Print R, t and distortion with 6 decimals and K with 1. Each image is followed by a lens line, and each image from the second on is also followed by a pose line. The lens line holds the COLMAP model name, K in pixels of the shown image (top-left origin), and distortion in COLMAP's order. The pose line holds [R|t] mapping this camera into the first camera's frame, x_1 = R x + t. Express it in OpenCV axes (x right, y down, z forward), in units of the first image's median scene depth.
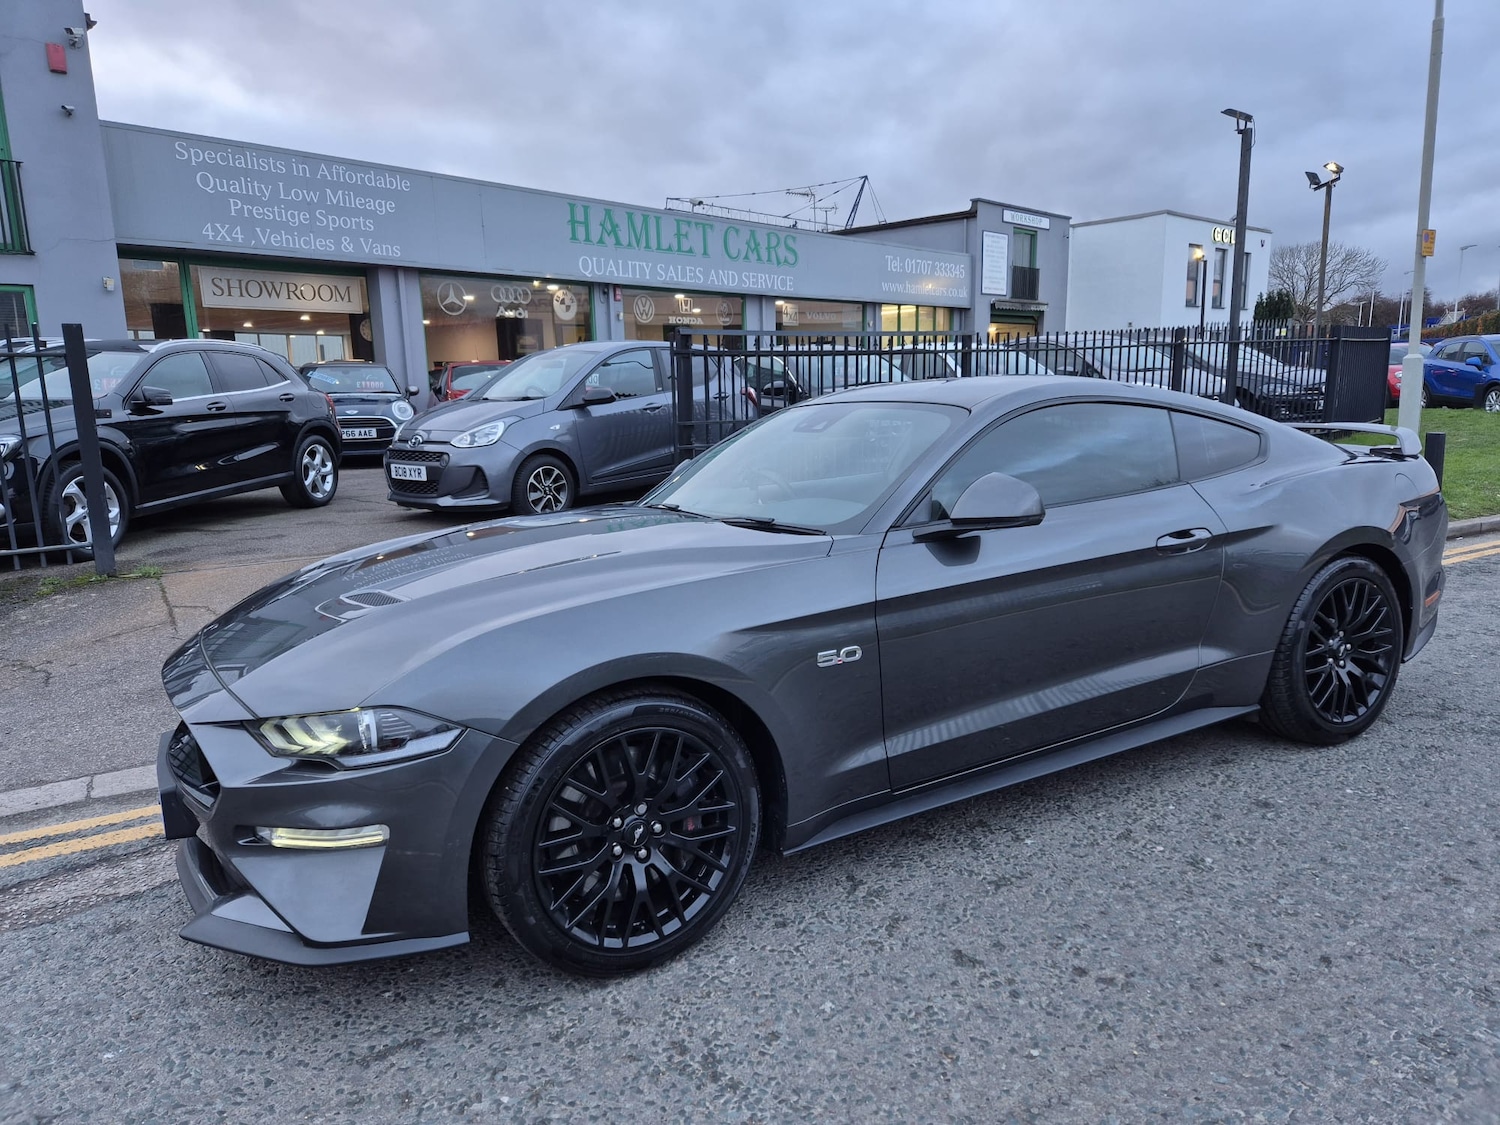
lens RADIAL K [[978.1, 0, 750.2], [0, 978.1, 555.4], [0, 0, 1]] dist [0.074839, -0.054854]
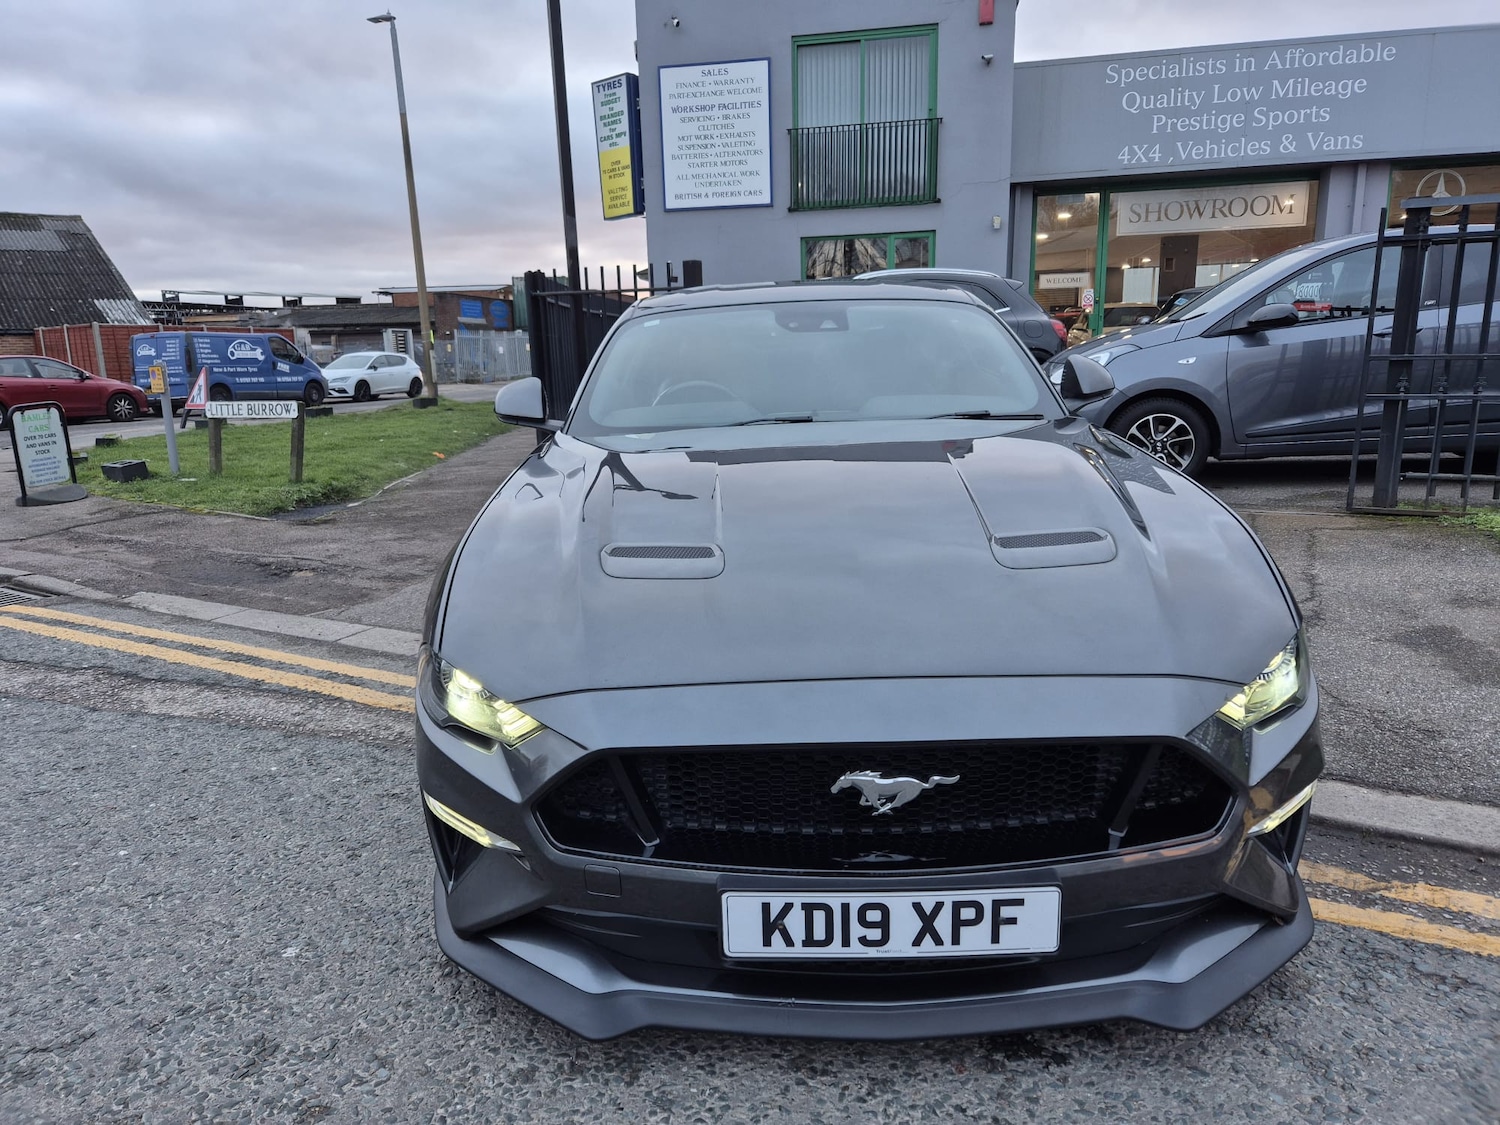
lens RADIAL K [[989.4, 0, 738.4], [0, 989.4, 544.5], [0, 0, 1]] dist [0.082561, -0.068035]
pose [[0.512048, 0.178874, -0.840126, 0.139418], [-0.137718, 0.982520, 0.125254, -0.022582], [0.847845, 0.051564, 0.527731, 0.170775]]
